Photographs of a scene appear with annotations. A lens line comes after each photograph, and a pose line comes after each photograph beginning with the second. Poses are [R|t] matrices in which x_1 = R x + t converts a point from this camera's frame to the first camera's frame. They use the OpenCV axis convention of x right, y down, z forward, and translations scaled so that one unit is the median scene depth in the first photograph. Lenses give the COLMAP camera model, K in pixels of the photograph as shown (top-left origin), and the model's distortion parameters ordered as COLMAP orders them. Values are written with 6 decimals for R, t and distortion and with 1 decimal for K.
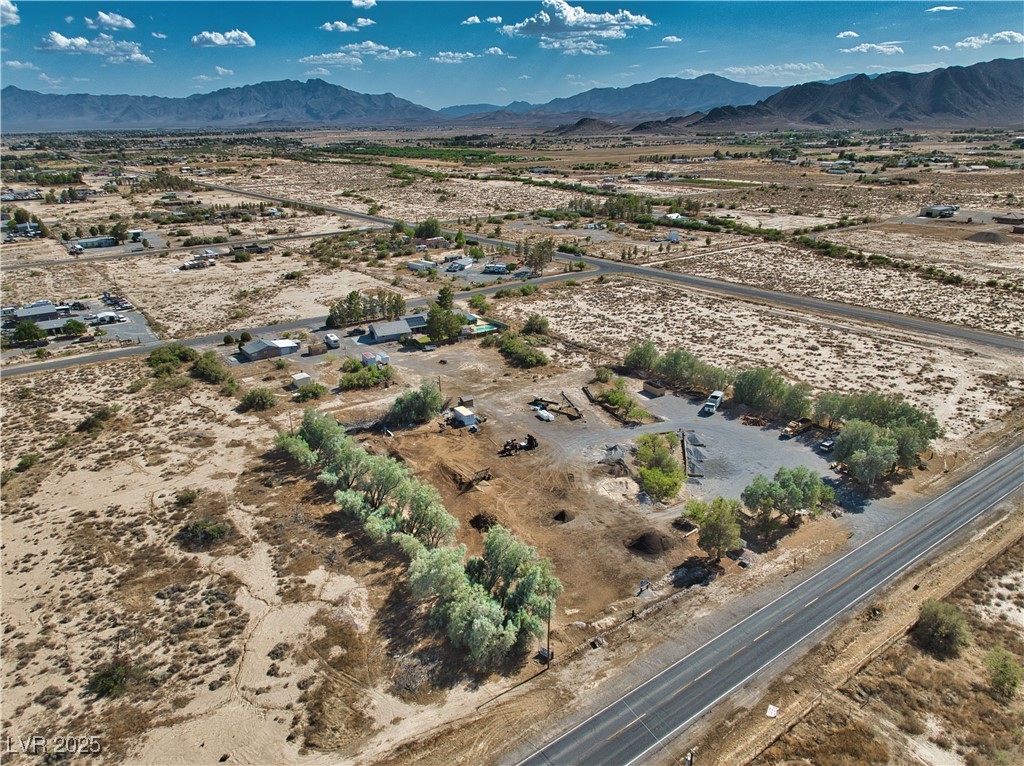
lens RADIAL K [[709.2, 0, 512.0], [0, 709.2, 383.0], [0, 0, 1]] dist [0.002431, 0.002430]
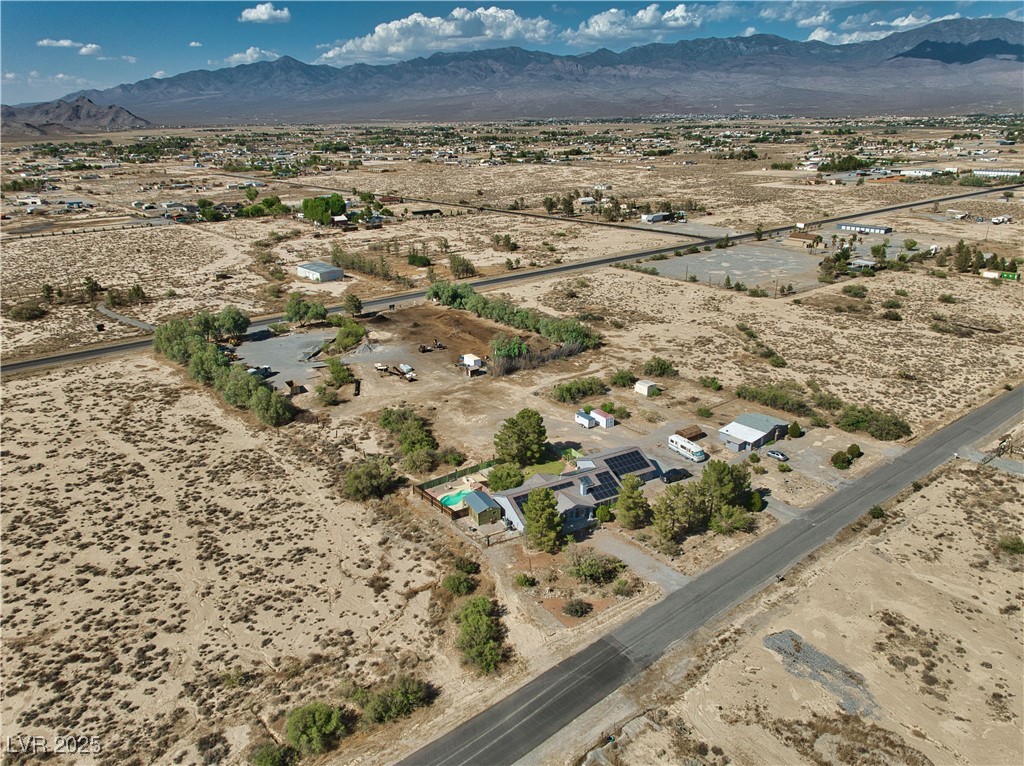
lens RADIAL K [[721.6, 0, 512.0], [0, 721.6, 383.0], [0, 0, 1]] dist [0.005866, -0.016988]
pose [[-0.998669, 0.042206, -0.029644, -0.085205], [0.013002, 0.762216, 0.647192, -0.644452], [0.049910, 0.645945, -0.761751, 1.731905]]
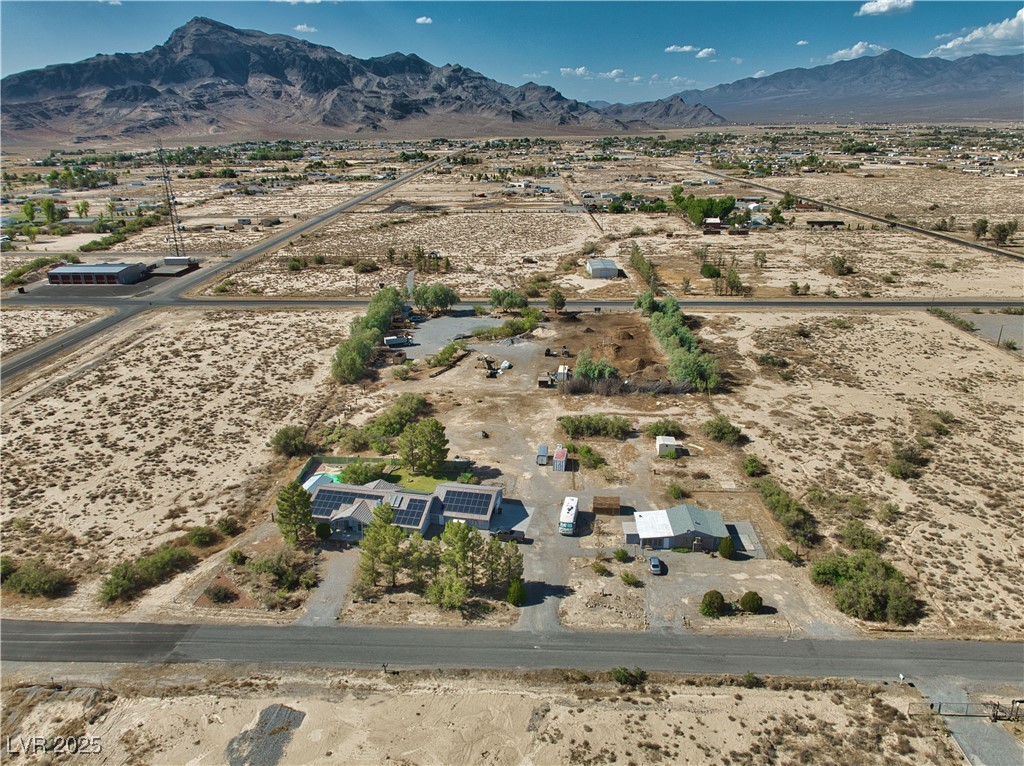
lens RADIAL K [[721.6, 0, 512.0], [0, 721.6, 383.0], [0, 0, 1]] dist [0.005866, -0.016988]
pose [[-0.777795, -0.190588, 0.598925, -0.634086], [0.237370, 0.793271, 0.560693, -0.555699], [-0.581972, 0.578271, -0.571762, 1.522762]]
